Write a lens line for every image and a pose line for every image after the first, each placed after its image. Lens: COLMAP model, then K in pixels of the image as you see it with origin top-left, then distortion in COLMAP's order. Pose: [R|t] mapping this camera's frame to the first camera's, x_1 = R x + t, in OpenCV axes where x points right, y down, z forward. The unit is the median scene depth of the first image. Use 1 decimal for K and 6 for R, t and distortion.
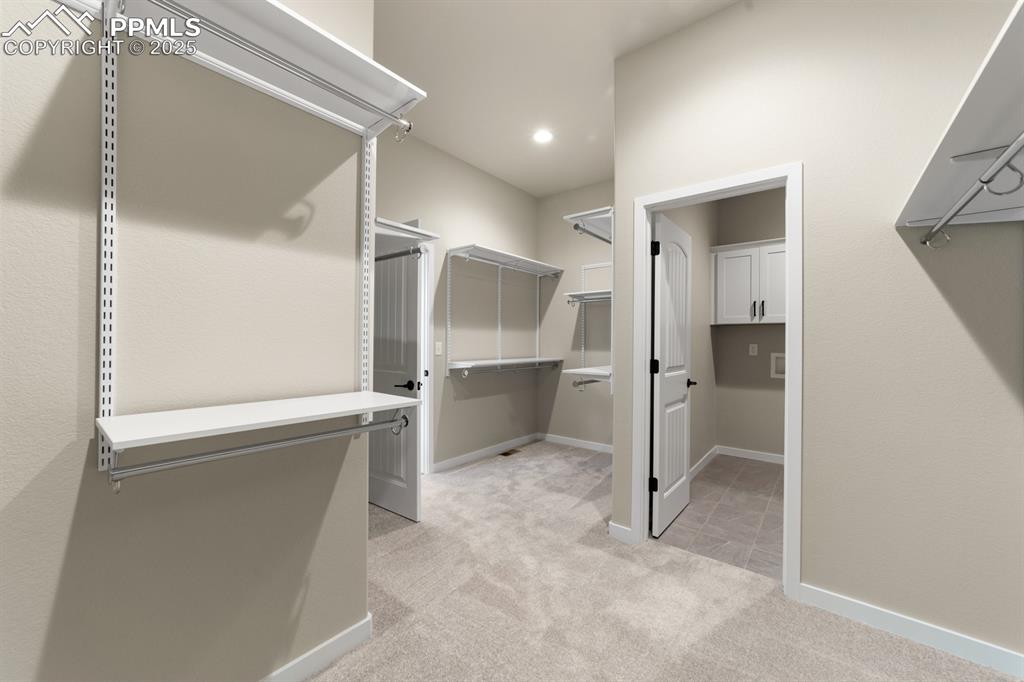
lens RADIAL K [[391.2, 0, 517.8], [0, 391.2, 341.8], [0, 0, 1]] dist [-0.014832, 0.006774]
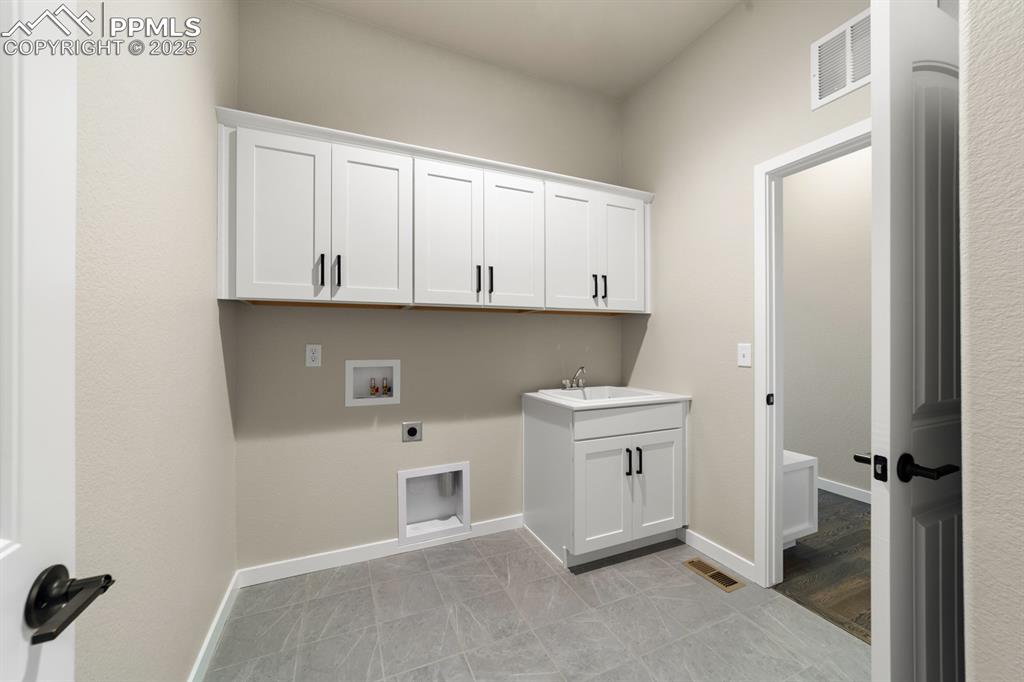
lens RADIAL K [[391.2, 0, 508.9], [0, 391.2, 342.2], [0, 0, 1]] dist [-0.014832, 0.006774]
pose [[0.466222, -0.004928, 0.884654, 0.281198], [0.001163, 0.999987, 0.004958, 0.000854], [-0.884667, -0.001283, 0.466222, 0.551465]]
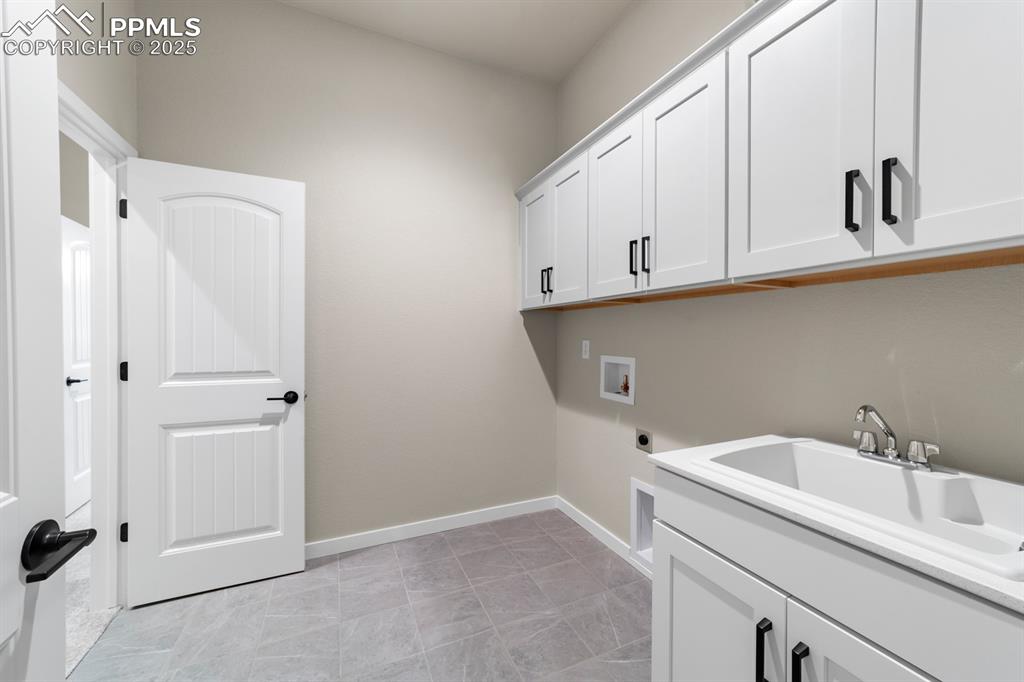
lens RADIAL K [[391.2, 0, 513.9], [0, 391.2, 339.6], [0, 0, 1]] dist [-0.014832, 0.006774]
pose [[0.891952, 0.004493, -0.452108, 0.799957], [0.001090, 0.999926, 0.012088, -0.002412], [0.452129, -0.011275, 0.891881, 0.414118]]
